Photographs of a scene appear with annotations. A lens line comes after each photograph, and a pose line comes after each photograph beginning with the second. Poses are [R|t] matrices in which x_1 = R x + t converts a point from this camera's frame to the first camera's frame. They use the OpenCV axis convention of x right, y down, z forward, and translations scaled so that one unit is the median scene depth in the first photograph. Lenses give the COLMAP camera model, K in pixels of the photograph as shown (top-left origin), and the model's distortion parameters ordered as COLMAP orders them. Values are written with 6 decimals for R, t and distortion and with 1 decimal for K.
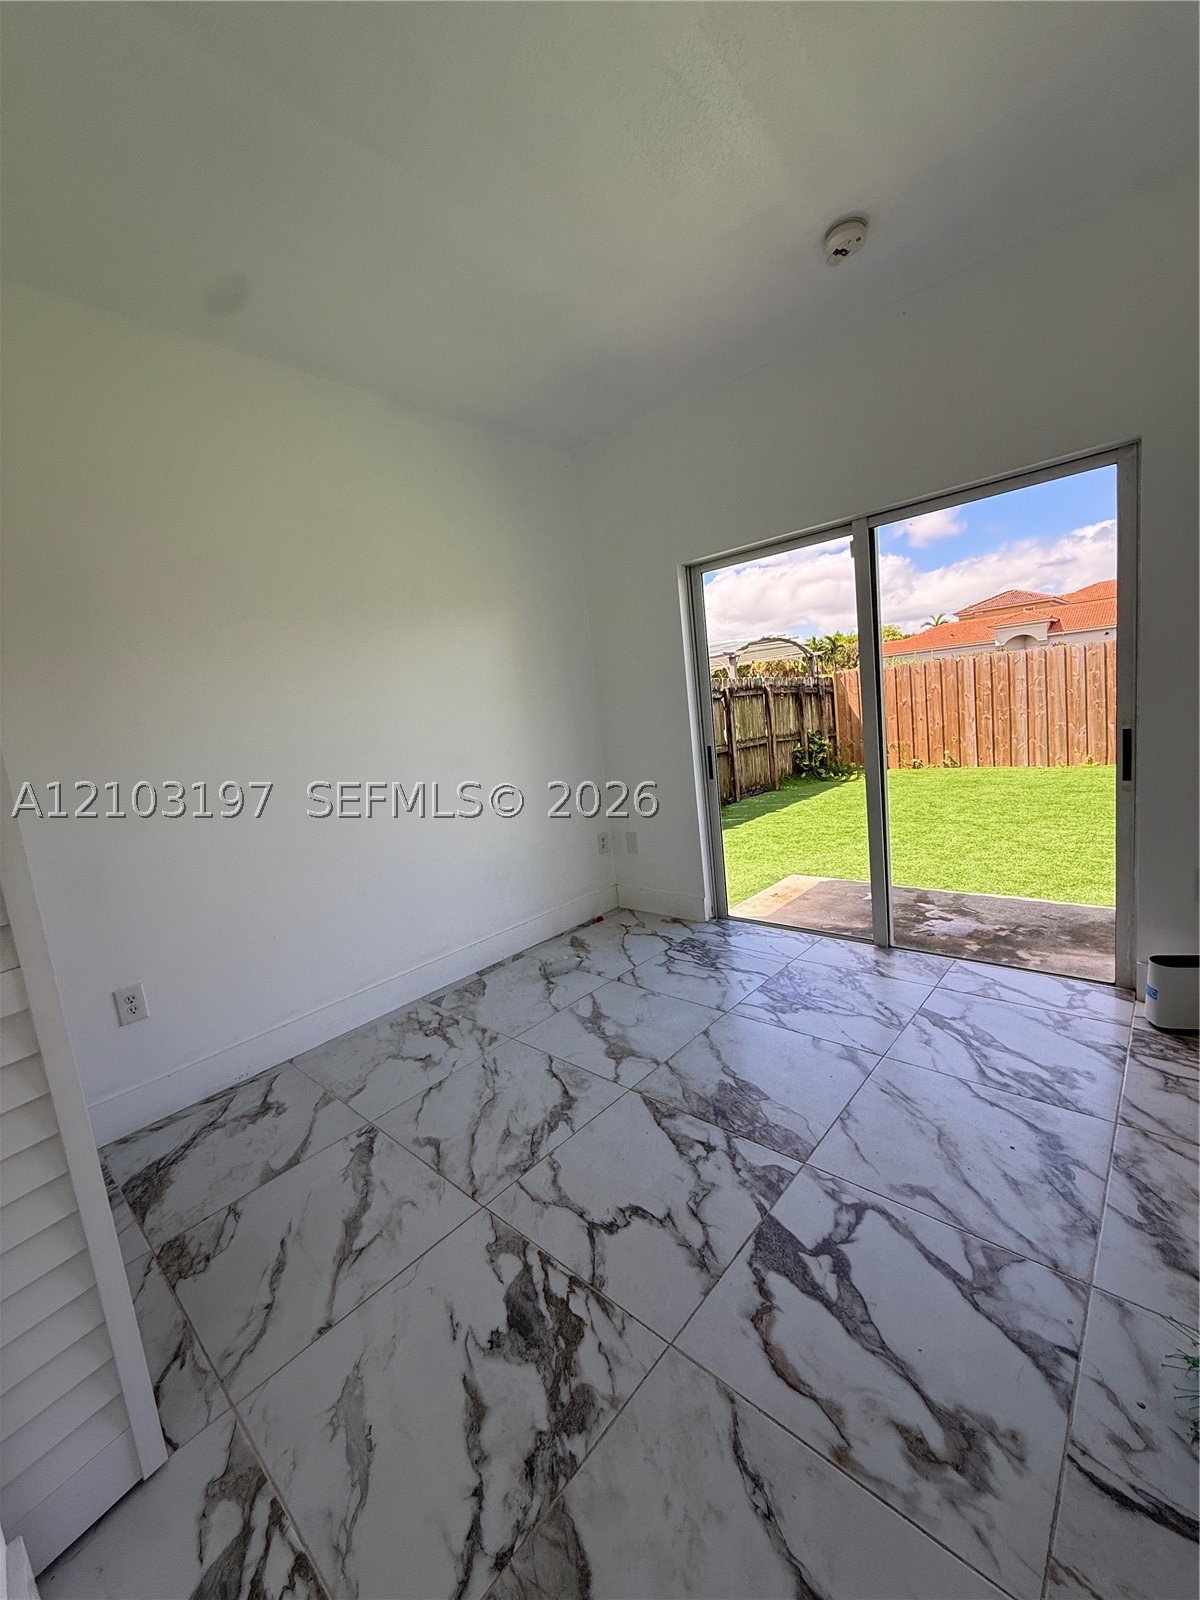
lens RADIAL K [[638.3, 0, 596.9], [0, 638.3, 798.7], [0, 0, 1]] dist [-0.000472, 0.000335]
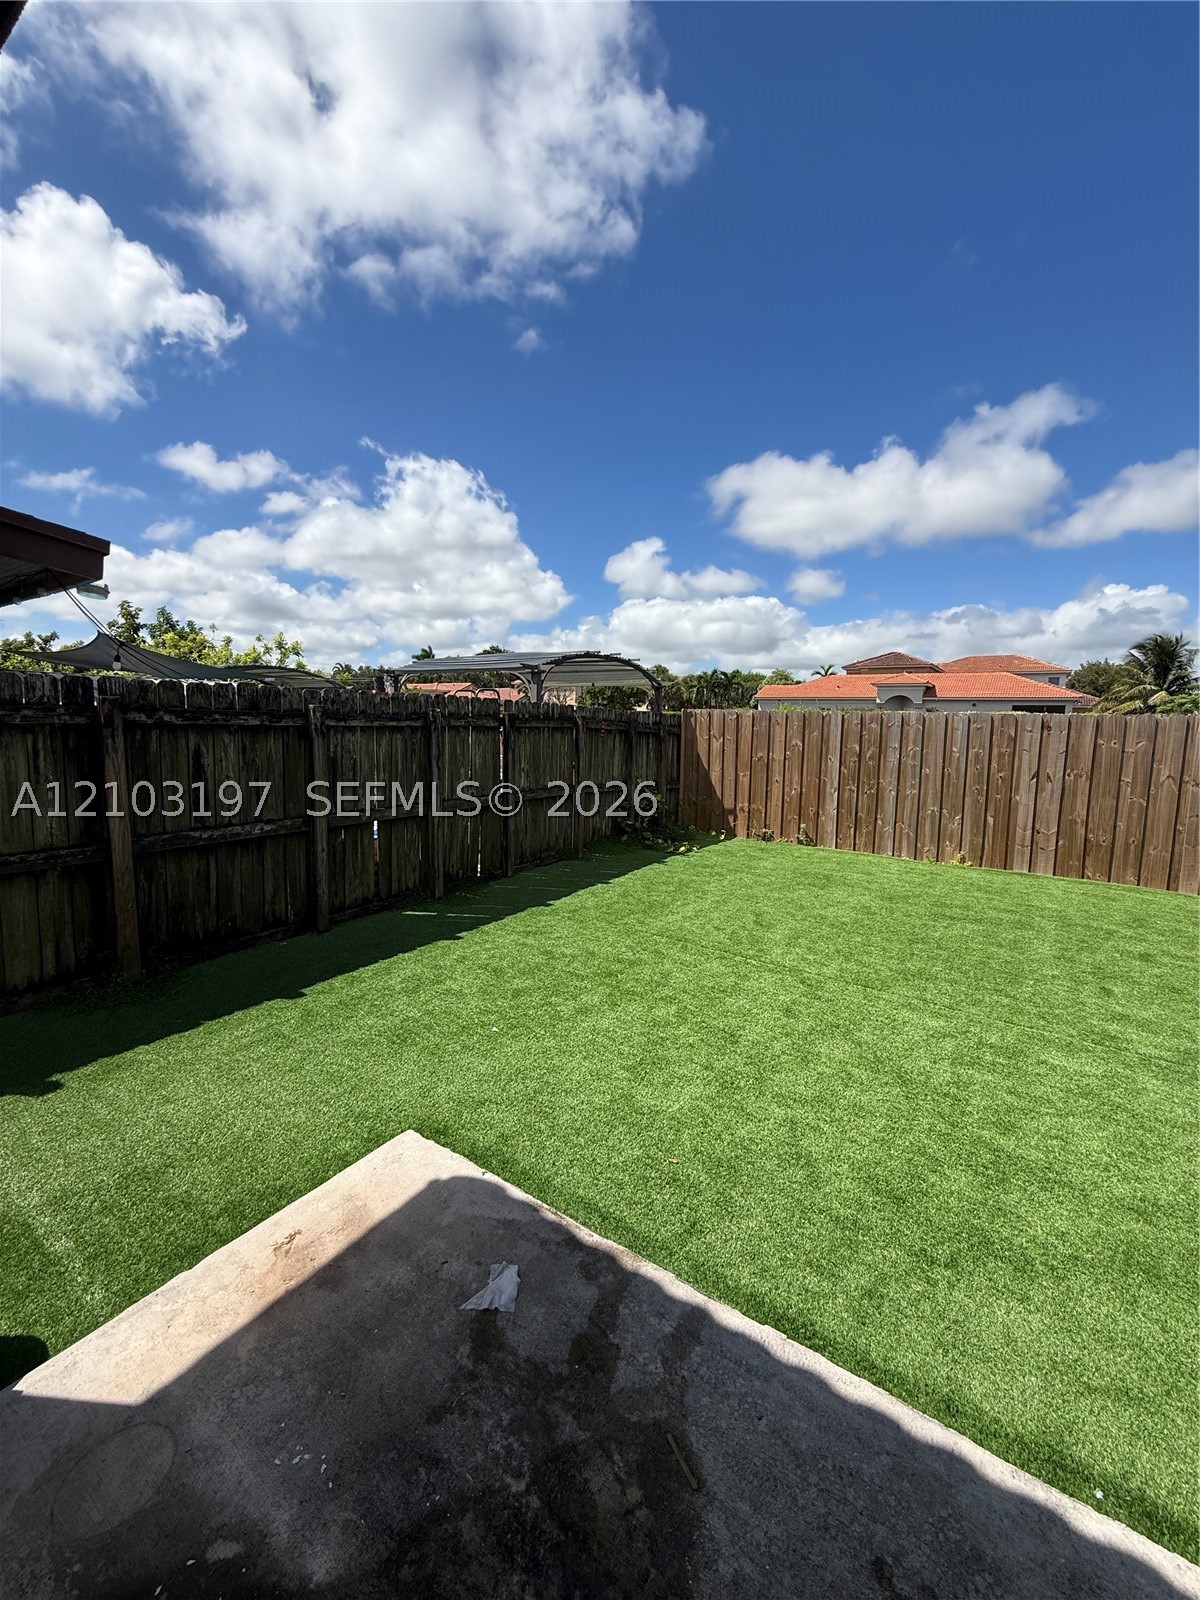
lens RADIAL K [[638.3, 0, 593.7], [0, 638.3, 798.7], [0, 0, 1]] dist [-0.000472, 0.000335]
pose [[0.982835, 0.103849, 0.152482, 0.173794], [-0.100819, 0.994525, -0.027489, -0.062141], [-0.154502, 0.011644, 0.987924, 0.259552]]
